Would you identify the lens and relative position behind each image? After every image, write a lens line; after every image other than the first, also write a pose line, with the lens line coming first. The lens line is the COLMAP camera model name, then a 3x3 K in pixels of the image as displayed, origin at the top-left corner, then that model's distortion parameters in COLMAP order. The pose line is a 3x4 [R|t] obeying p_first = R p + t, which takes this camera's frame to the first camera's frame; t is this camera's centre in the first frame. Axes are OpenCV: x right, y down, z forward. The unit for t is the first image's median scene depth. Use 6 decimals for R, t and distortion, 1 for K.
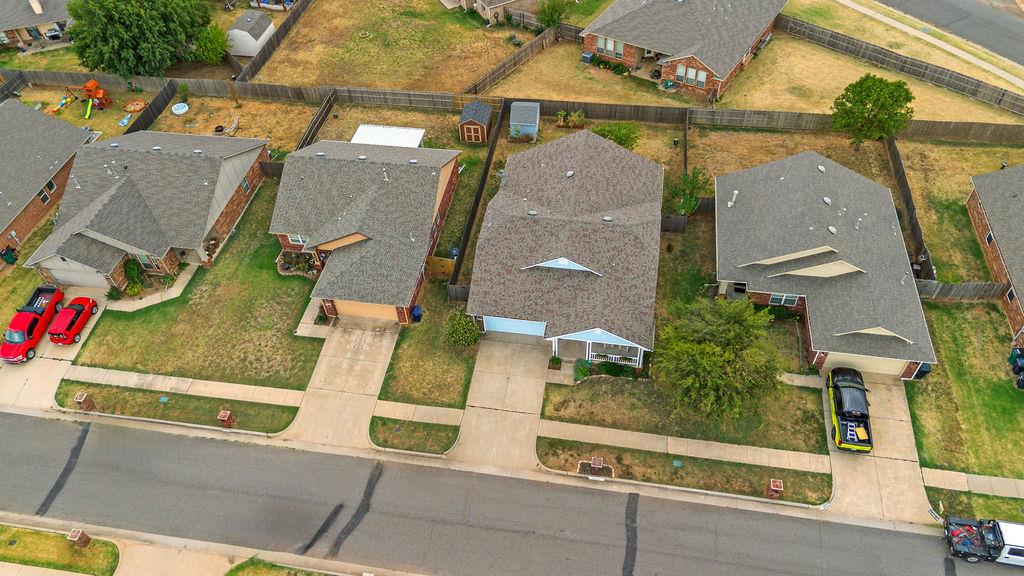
lens RADIAL K [[722.2, 0, 518.6], [0, 722.2, 261.5], [0, 0, 1]] dist [0.074859, -0.079168]
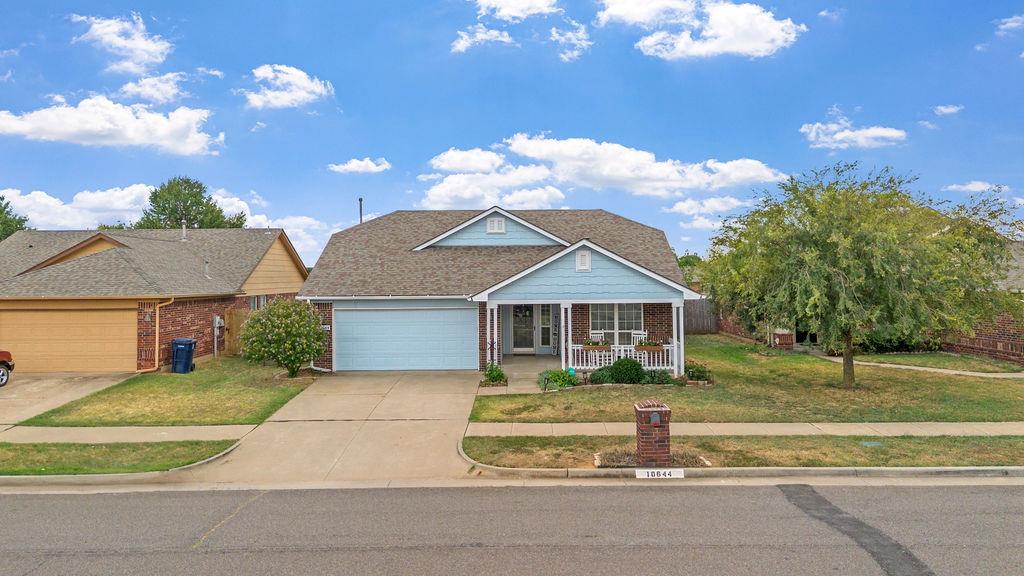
lens RADIAL K [[737.6, 0, 513.3], [0, 737.6, 257.7], [0, 0, 1]] dist [0.031048, -0.004823]
pose [[0.988349, 0.031295, 0.148950, -0.006622], [0.090762, 0.664408, -0.741838, 0.435212], [-0.122179, 0.746715, 0.653827, 0.673413]]
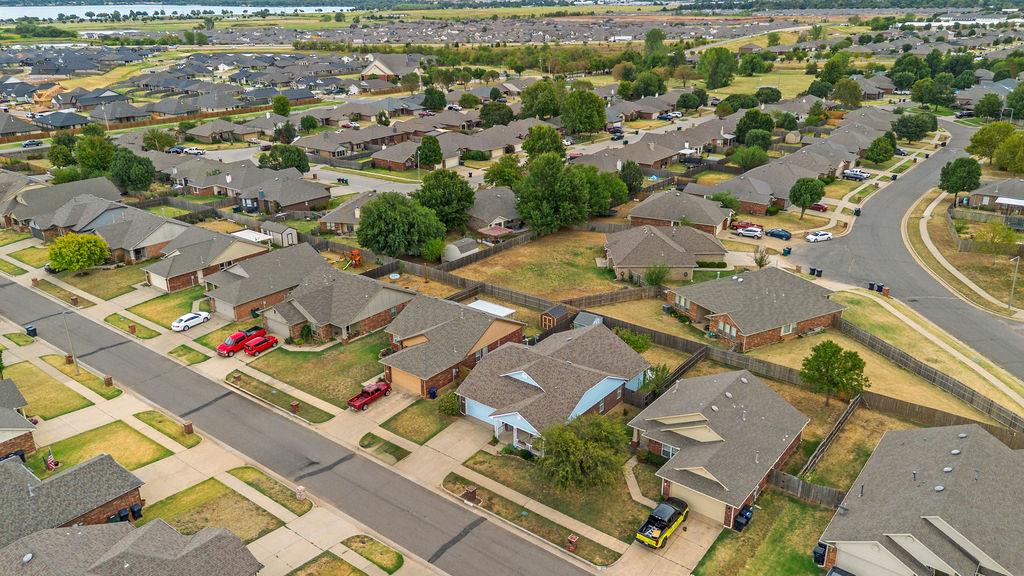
lens RADIAL K [[751.7, 0, 537.4], [0, 751.7, 287.4], [0, 0, 1]] dist [0.065987, -0.001166]
pose [[0.886039, 0.205796, -0.415430, 0.687429], [-0.361551, 0.867631, -0.341316, 0.358507], [0.290199, 0.452619, 0.843161, -0.344554]]
